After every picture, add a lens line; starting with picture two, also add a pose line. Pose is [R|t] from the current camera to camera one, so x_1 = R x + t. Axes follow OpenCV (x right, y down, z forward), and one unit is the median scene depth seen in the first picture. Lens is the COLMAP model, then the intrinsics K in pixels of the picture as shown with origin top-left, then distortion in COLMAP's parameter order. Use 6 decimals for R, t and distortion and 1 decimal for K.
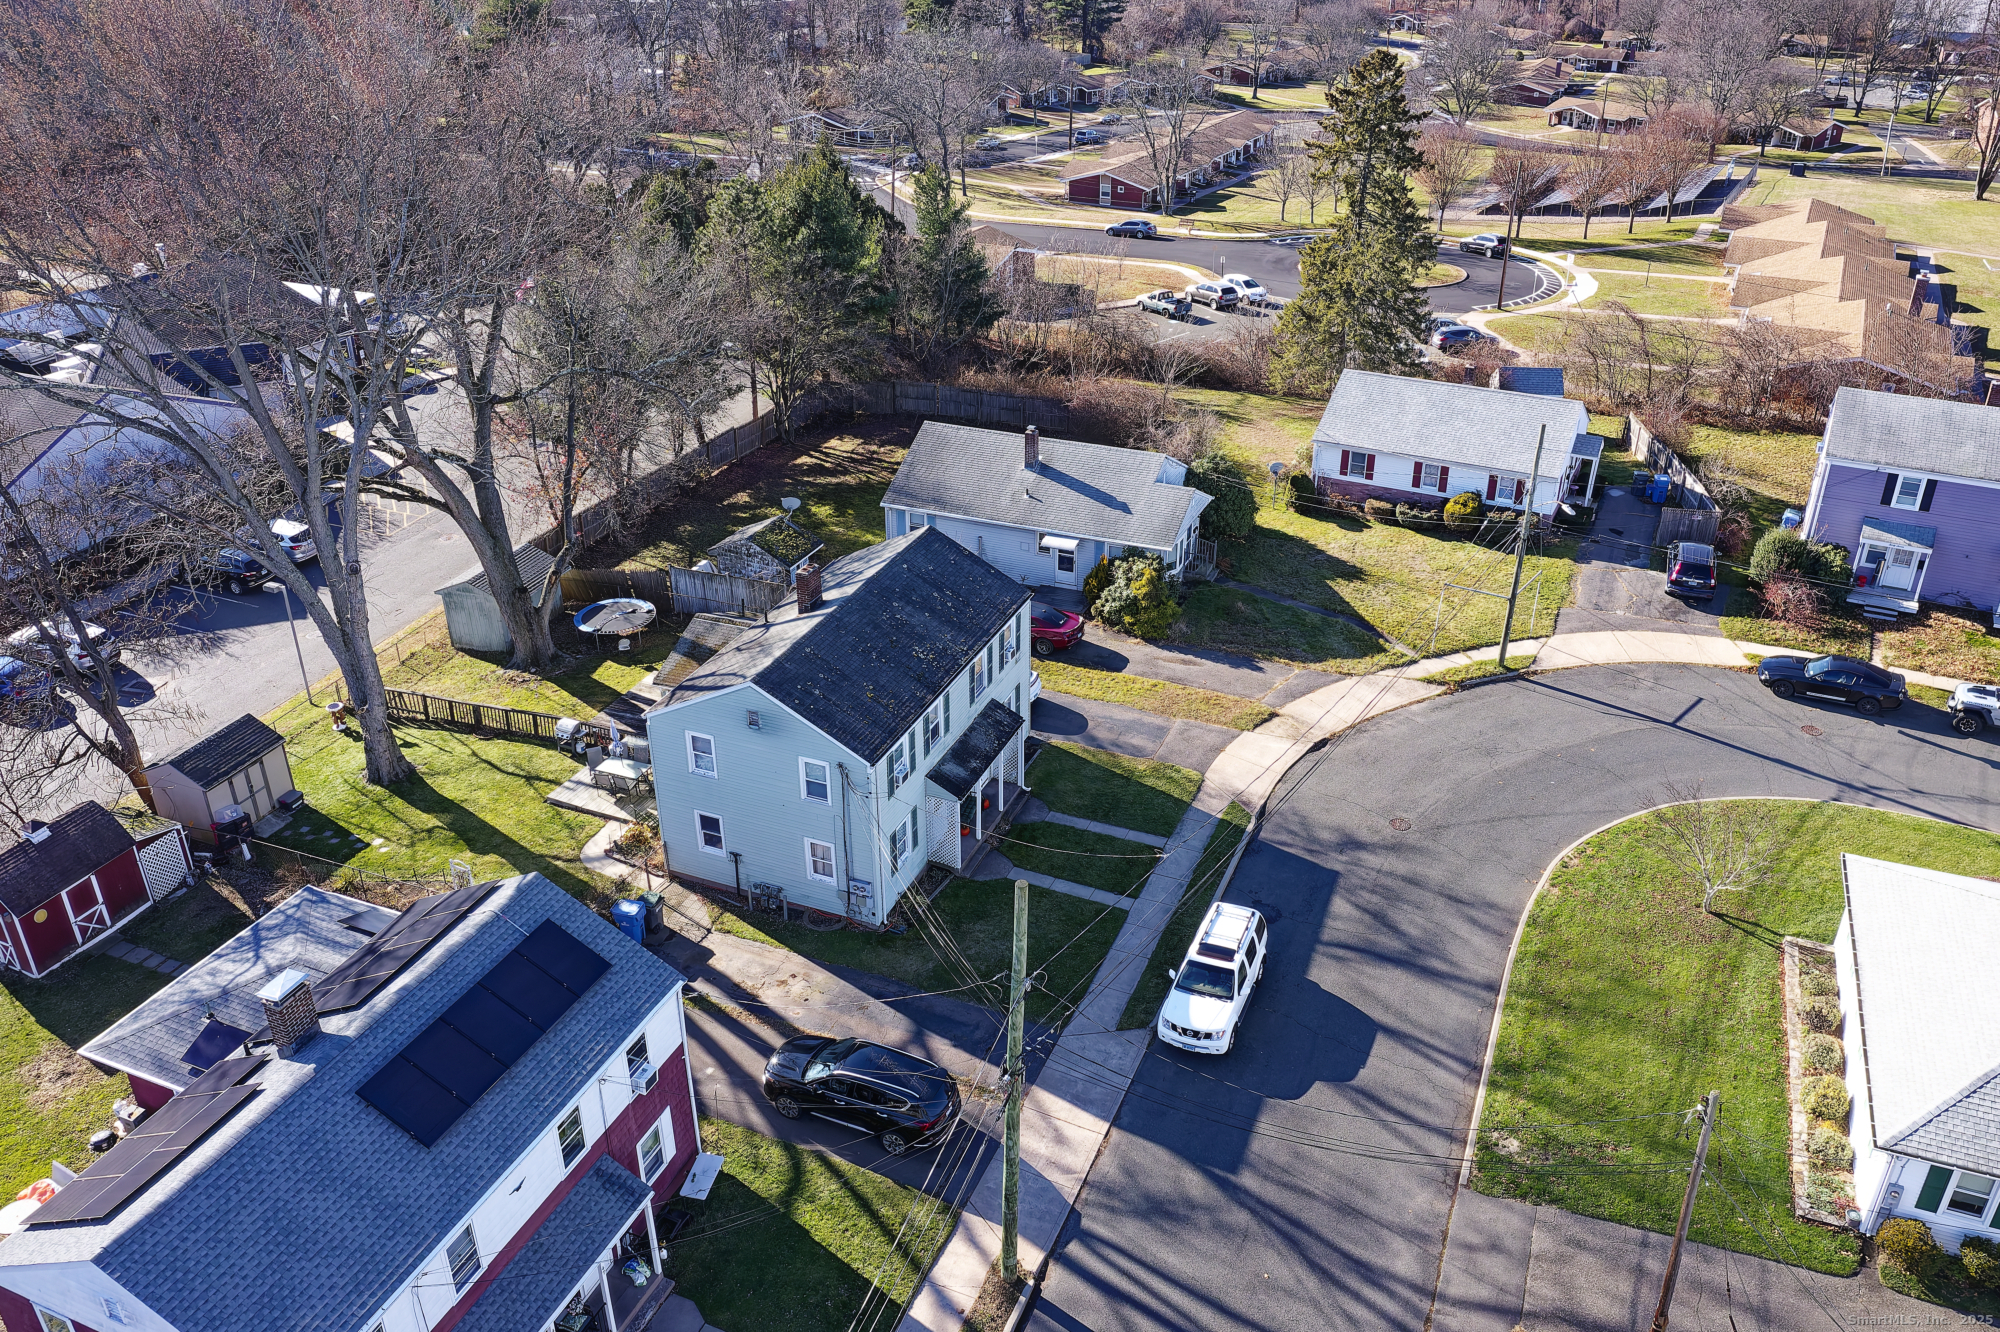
lens RADIAL K [[1581.4, 0, 1000.0], [0, 1581.4, 666.0], [0, 0, 1]] dist [0.004056, 0.001236]
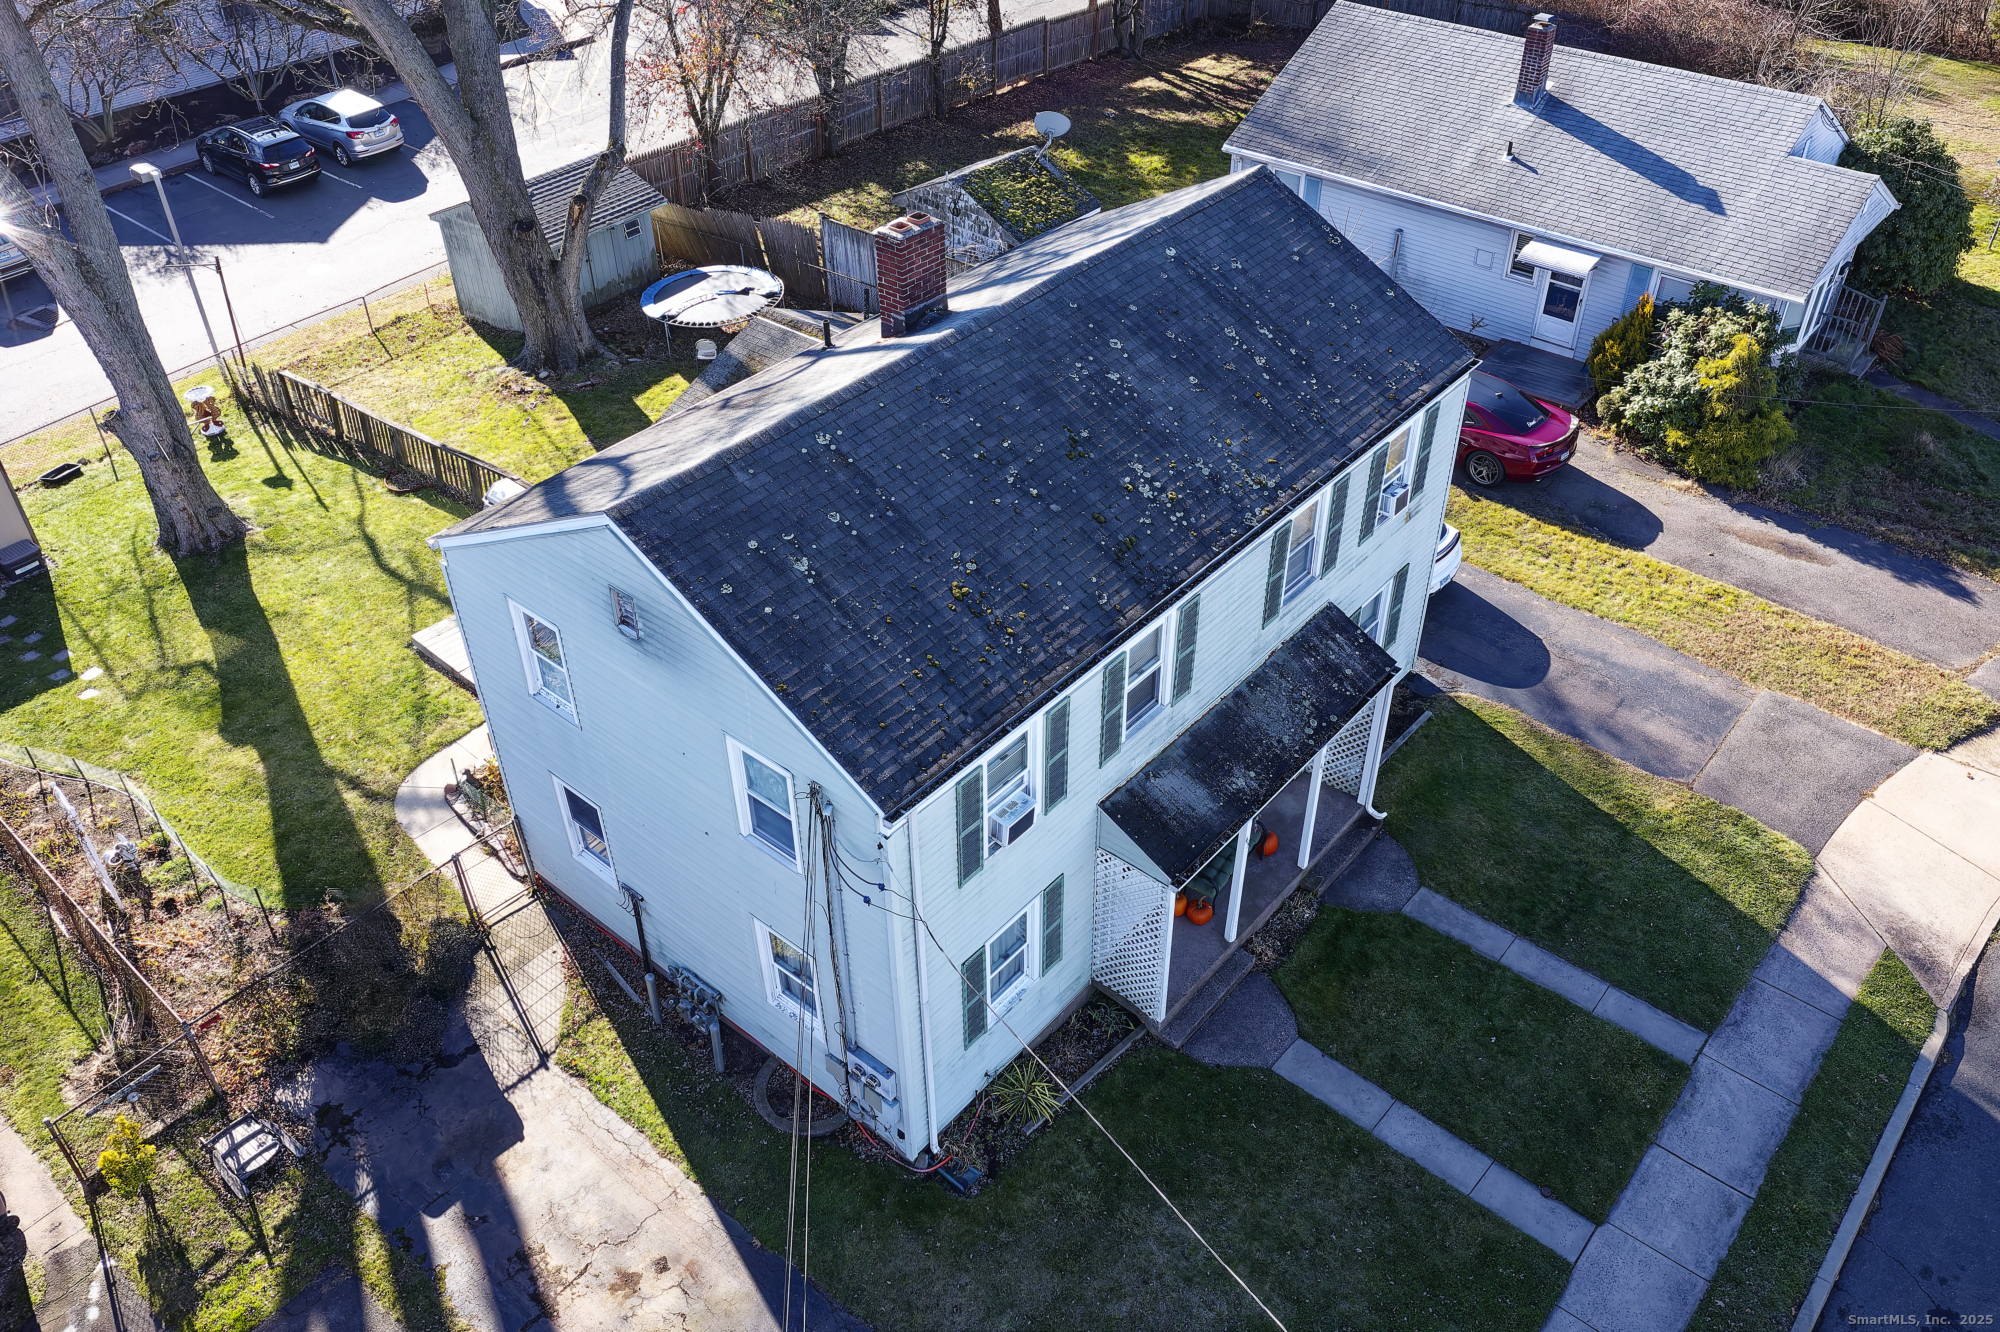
lens RADIAL K [[1562.4, 0, 1000.0], [0, 1562.4, 666.0], [0, 0, 1]] dist [-0.016122, 0.004199]
pose [[0.953850, 0.181678, -0.239089, 0.012163], [-0.135935, 0.971201, 0.195679, -0.028506], [0.267754, -0.154148, 0.951076, 0.522437]]
